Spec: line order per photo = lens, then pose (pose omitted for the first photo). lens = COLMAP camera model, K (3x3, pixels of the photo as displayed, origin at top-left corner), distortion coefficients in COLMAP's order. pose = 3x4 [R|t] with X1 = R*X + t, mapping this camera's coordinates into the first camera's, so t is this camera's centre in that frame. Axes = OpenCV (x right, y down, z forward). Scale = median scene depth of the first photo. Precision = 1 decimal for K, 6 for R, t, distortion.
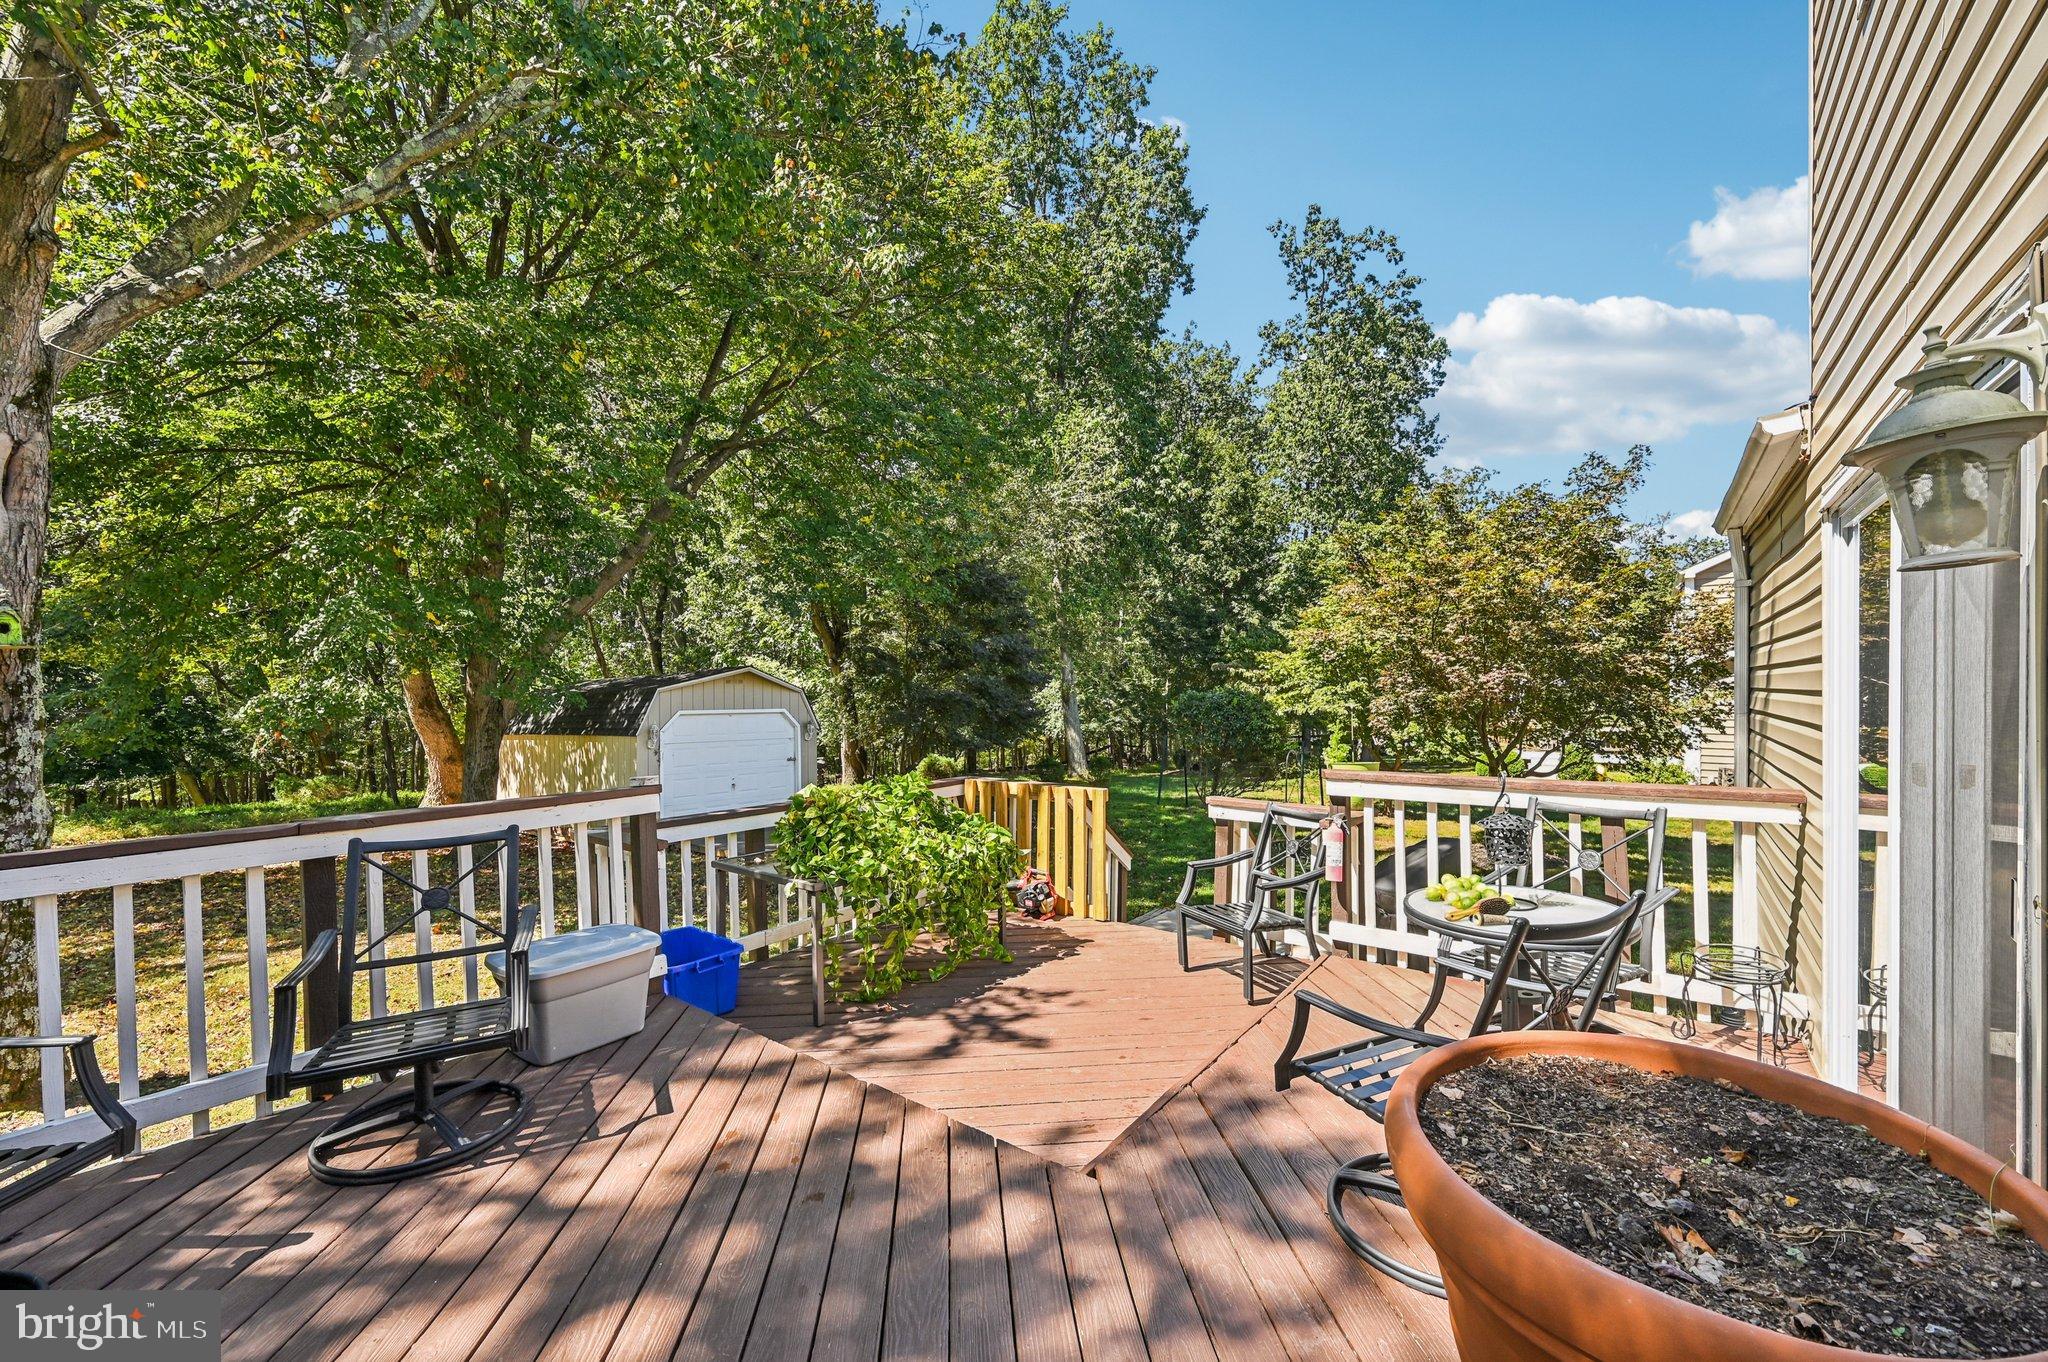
lens RADIAL K [[817.8, 0, 1037.4], [0, 817.8, 692.2], [0, 0, 1]] dist [0.000833, -0.000751]
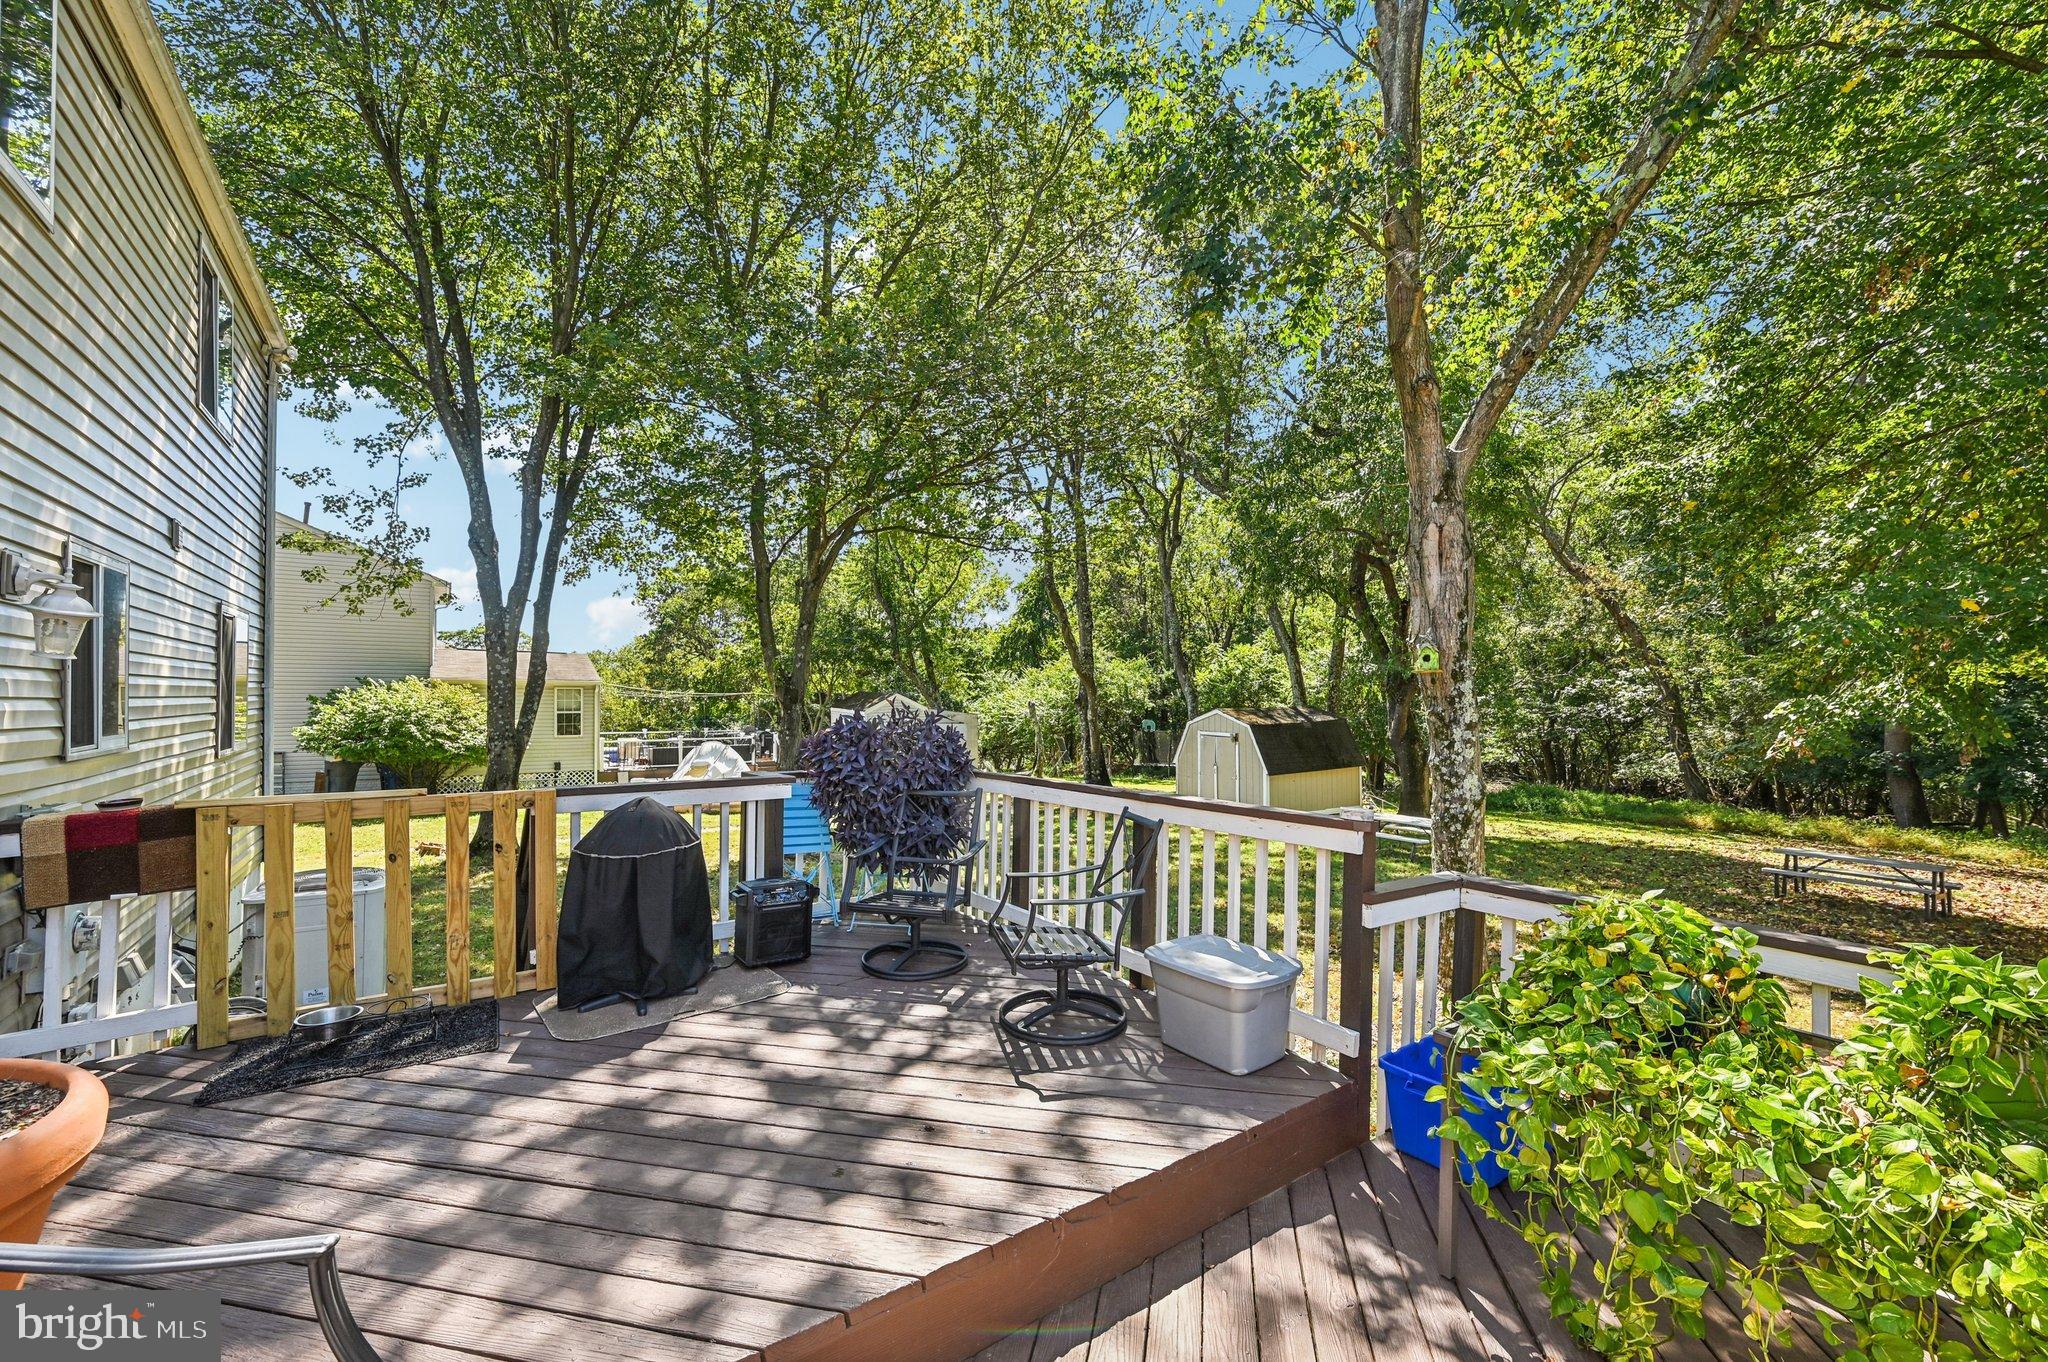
lens RADIAL K [[817.8, 0, 1031.5], [0, 817.8, 694.2], [0, 0, 1]] dist [0.000833, -0.000751]
pose [[-0.293572, 0.000653, -0.955937, 0.574932], [-0.015243, 0.999869, 0.005364, -0.019892], [0.955815, 0.016146, -0.293524, 1.340890]]
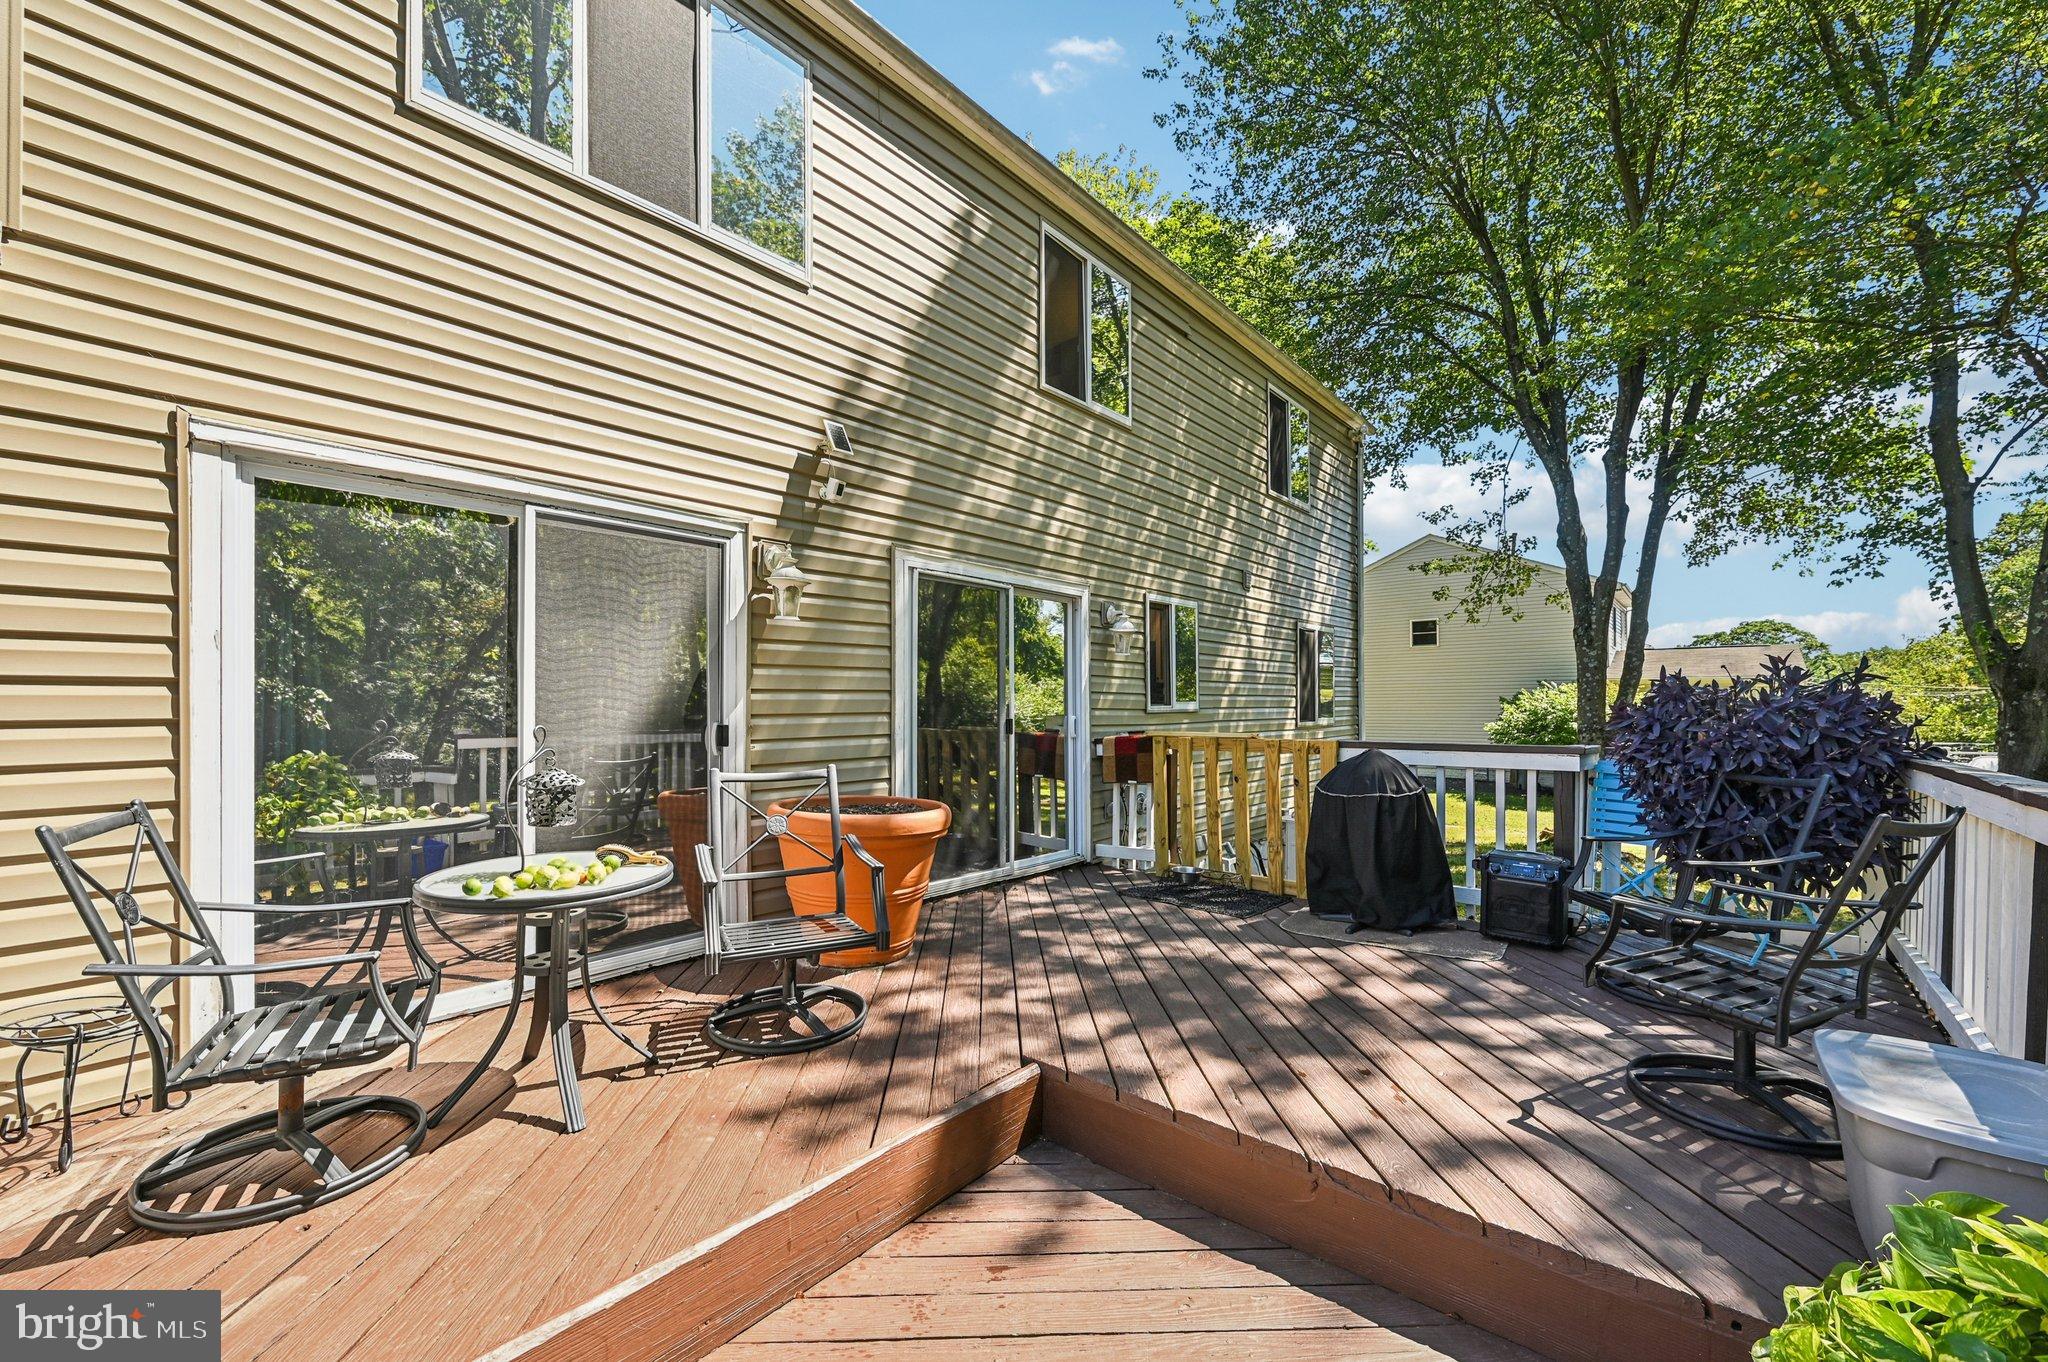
lens RADIAL K [[817.8, 0, 1025.1], [0, 817.8, 698.6], [0, 0, 1]] dist [0.000833, -0.000751]
pose [[-0.998810, 0.010873, 0.047547, 0.004484], [0.011061, 0.999932, 0.003705, 0.067643], [-0.047503, 0.004227, -0.998862, 1.928623]]
